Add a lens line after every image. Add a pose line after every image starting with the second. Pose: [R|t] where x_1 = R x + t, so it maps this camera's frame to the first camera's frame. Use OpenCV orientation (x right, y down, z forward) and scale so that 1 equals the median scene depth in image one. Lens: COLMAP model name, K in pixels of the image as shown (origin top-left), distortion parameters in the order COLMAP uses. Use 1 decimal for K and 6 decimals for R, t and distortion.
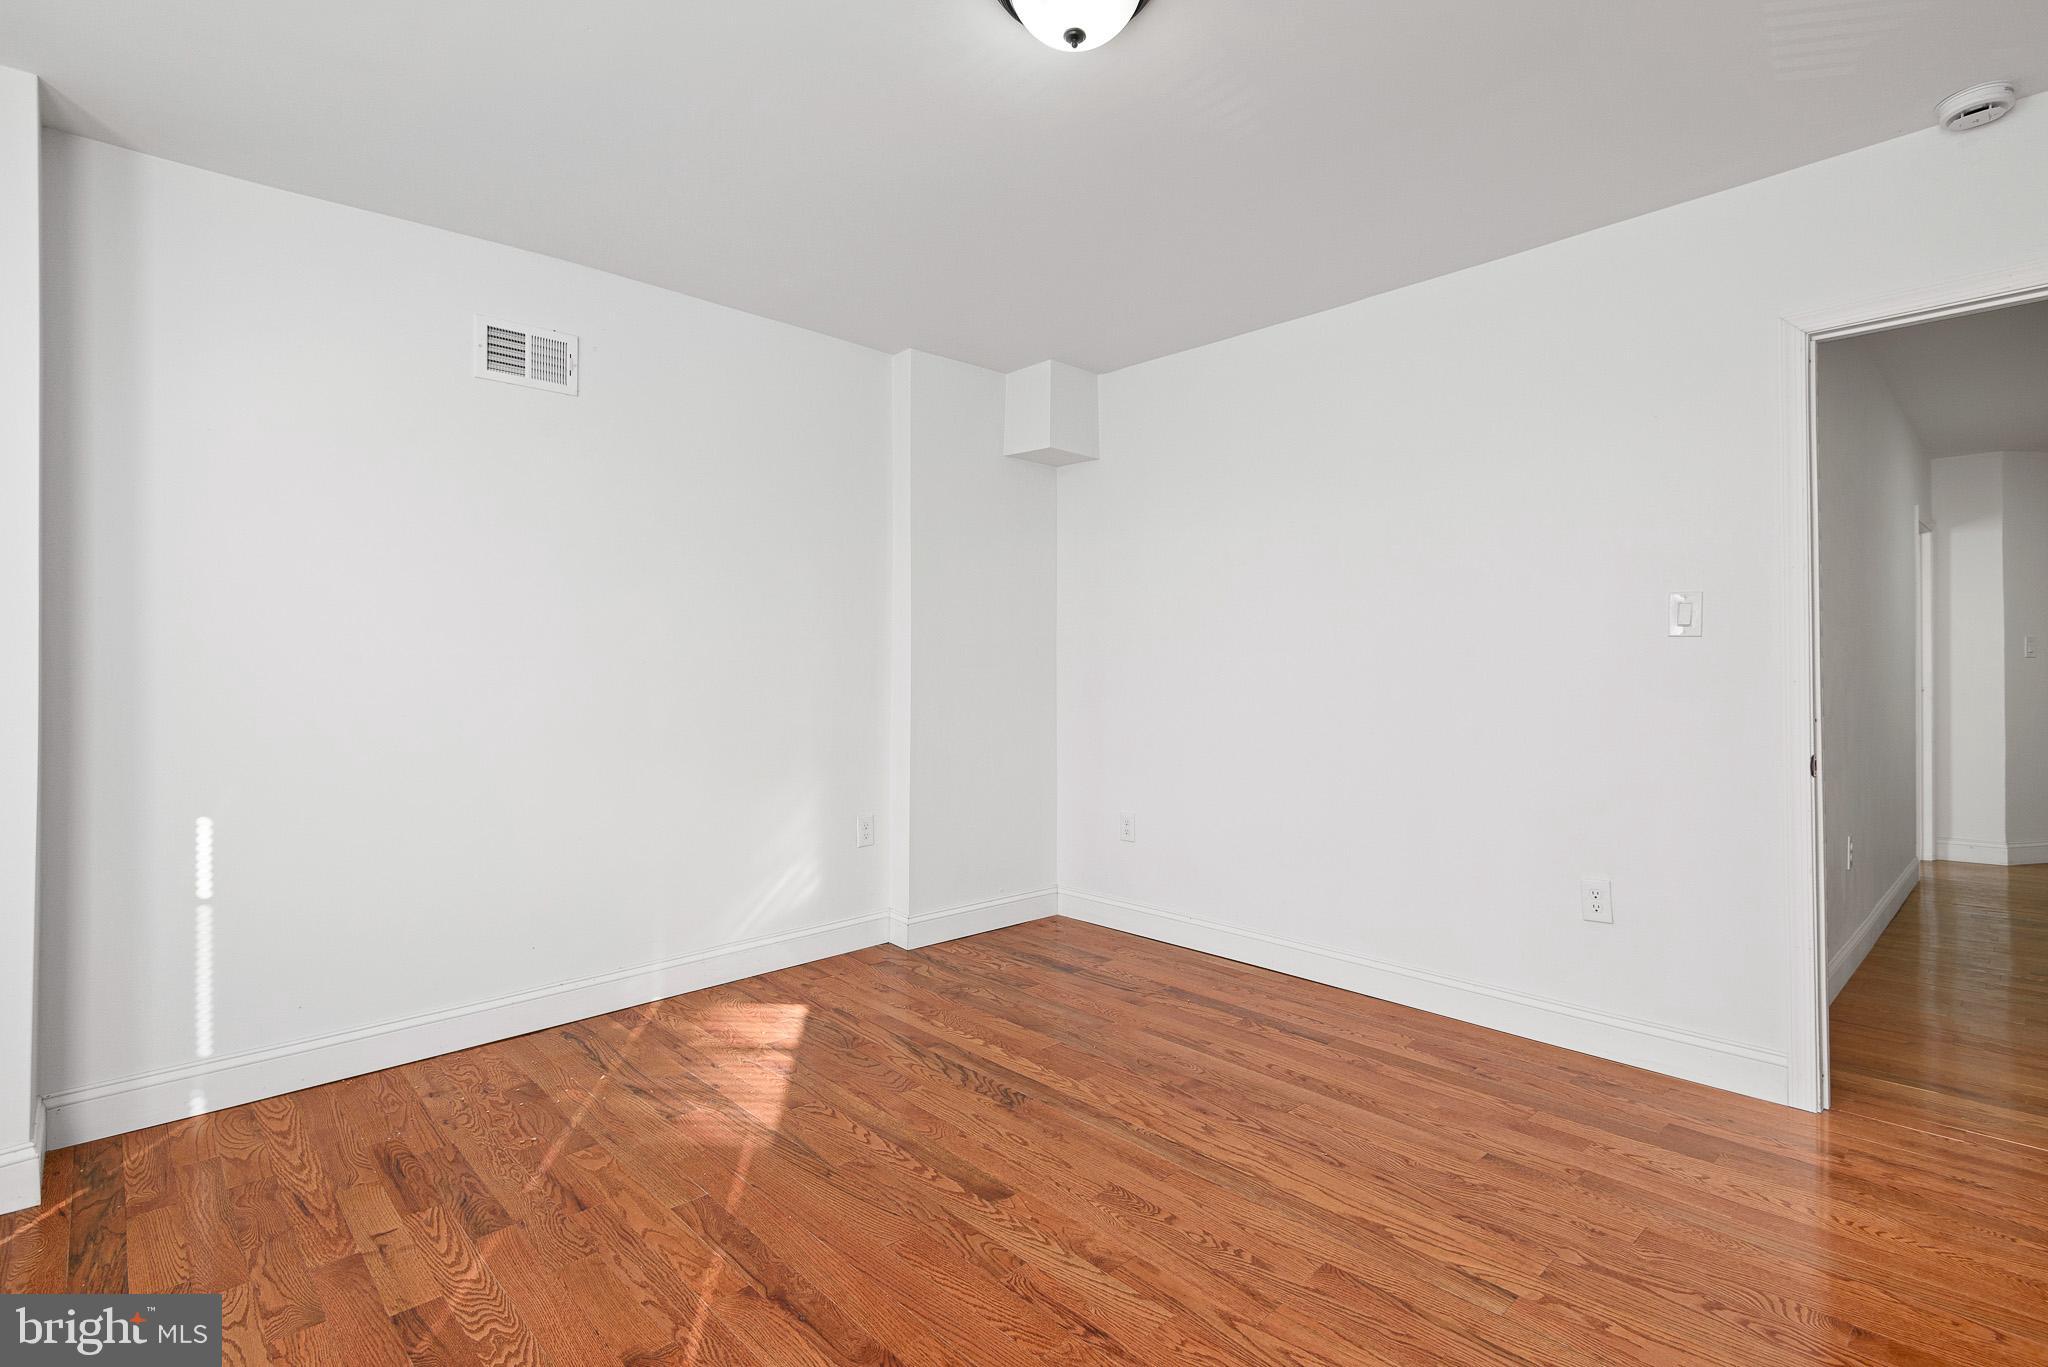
lens RADIAL K [[947.9, 0, 1032.7], [0, 947.9, 677.6], [0, 0, 1]] dist [0.002277, -0.002831]
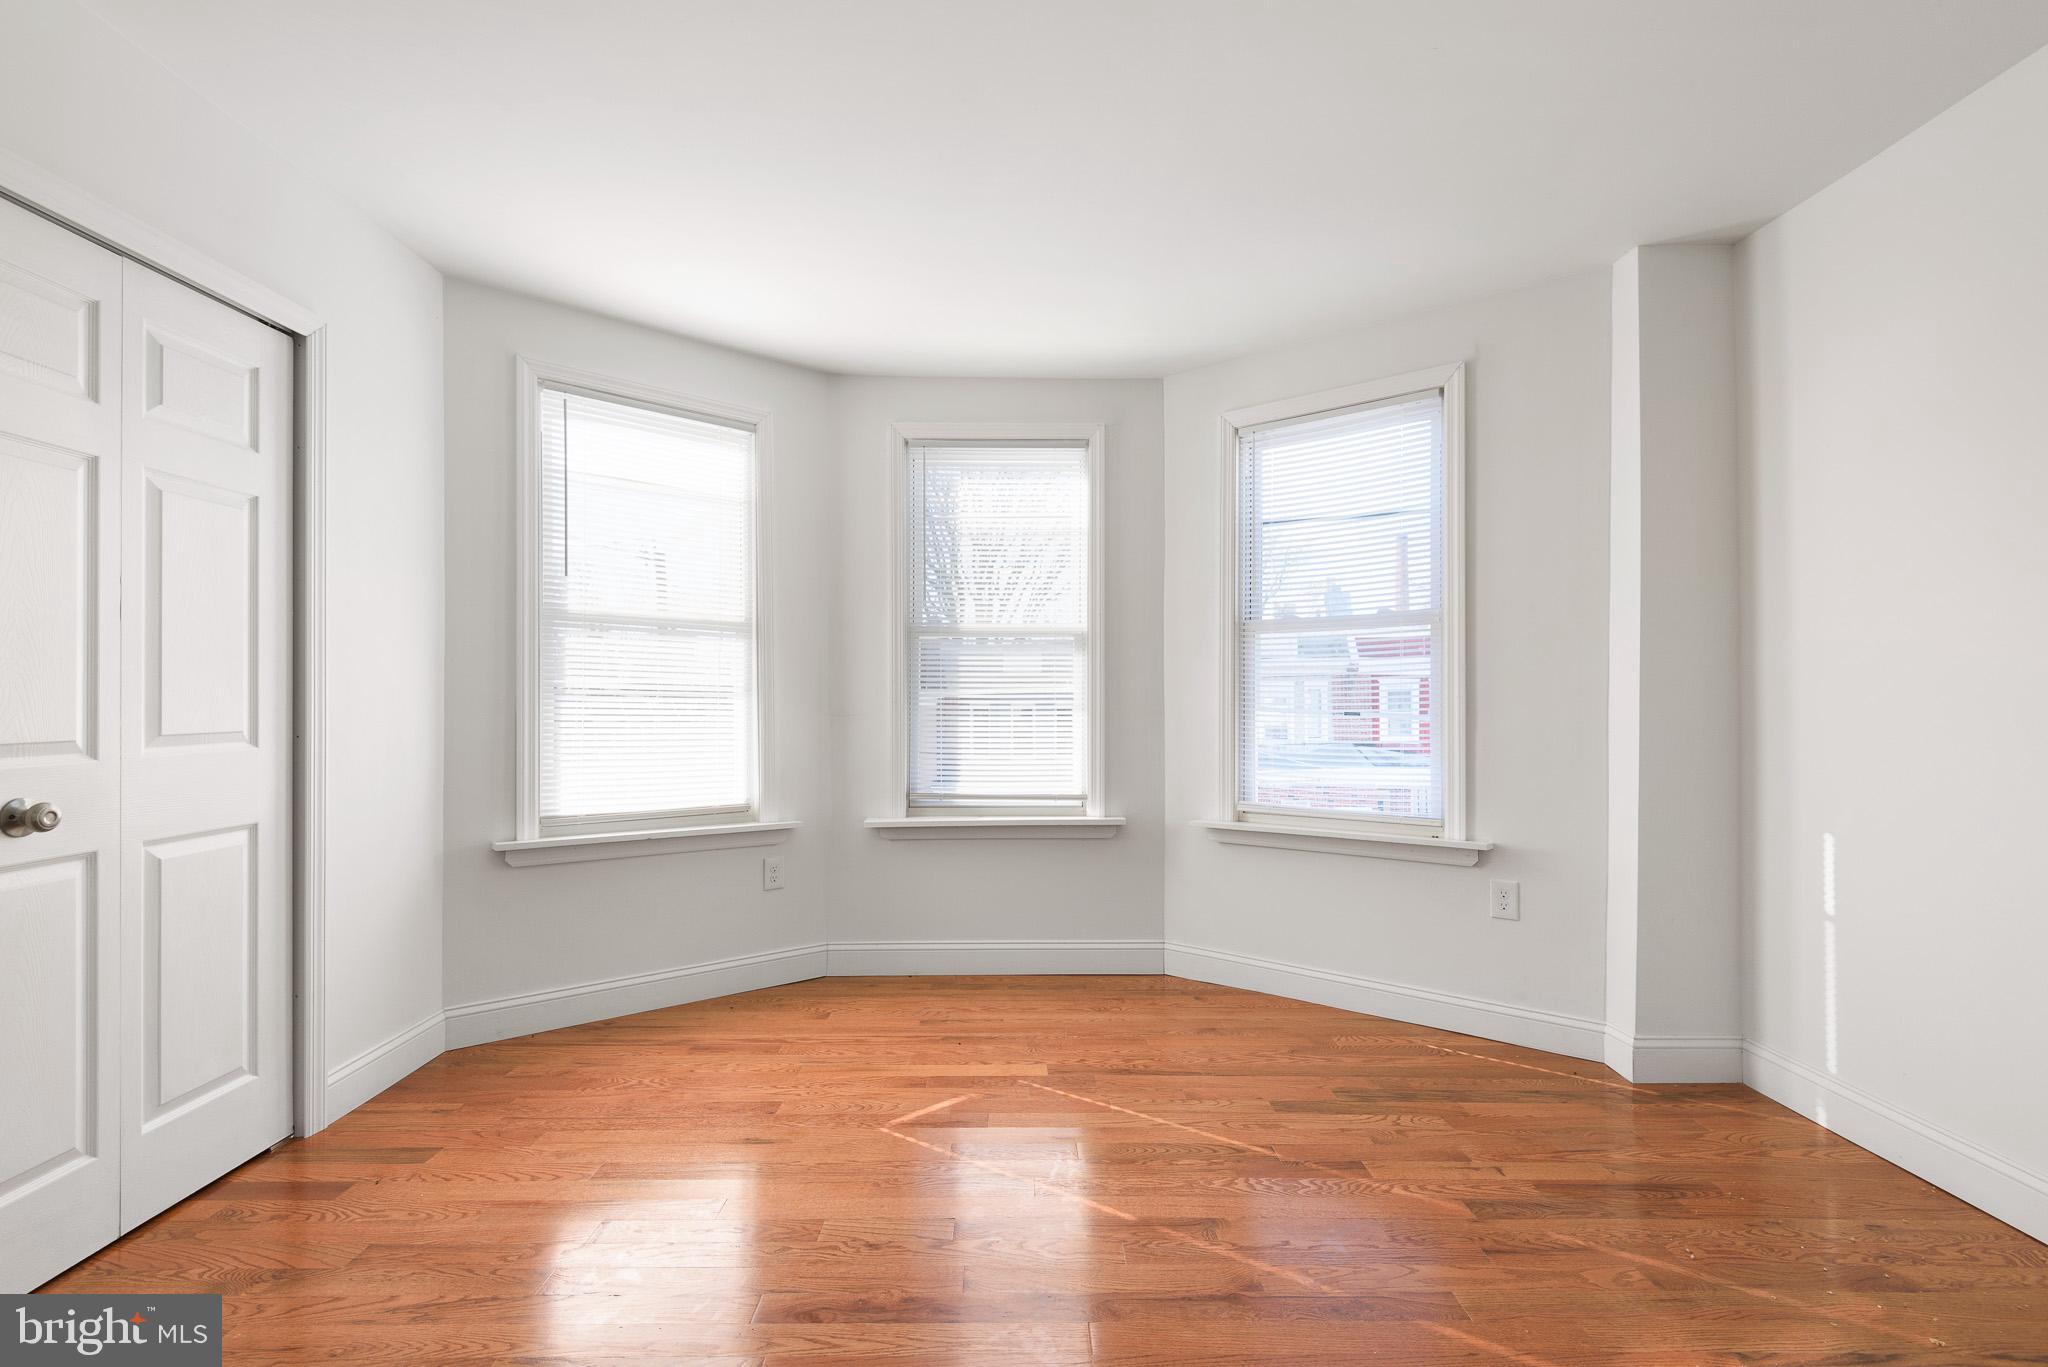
lens RADIAL K [[947.9, 0, 1034.4], [0, 947.9, 683.4], [0, 0, 1]] dist [0.002277, -0.002831]
pose [[-0.681891, -0.007539, -0.731415, 0.454768], [-0.004004, 0.999970, -0.006573, -0.001863], [0.731443, -0.001553, -0.681901, 1.113505]]
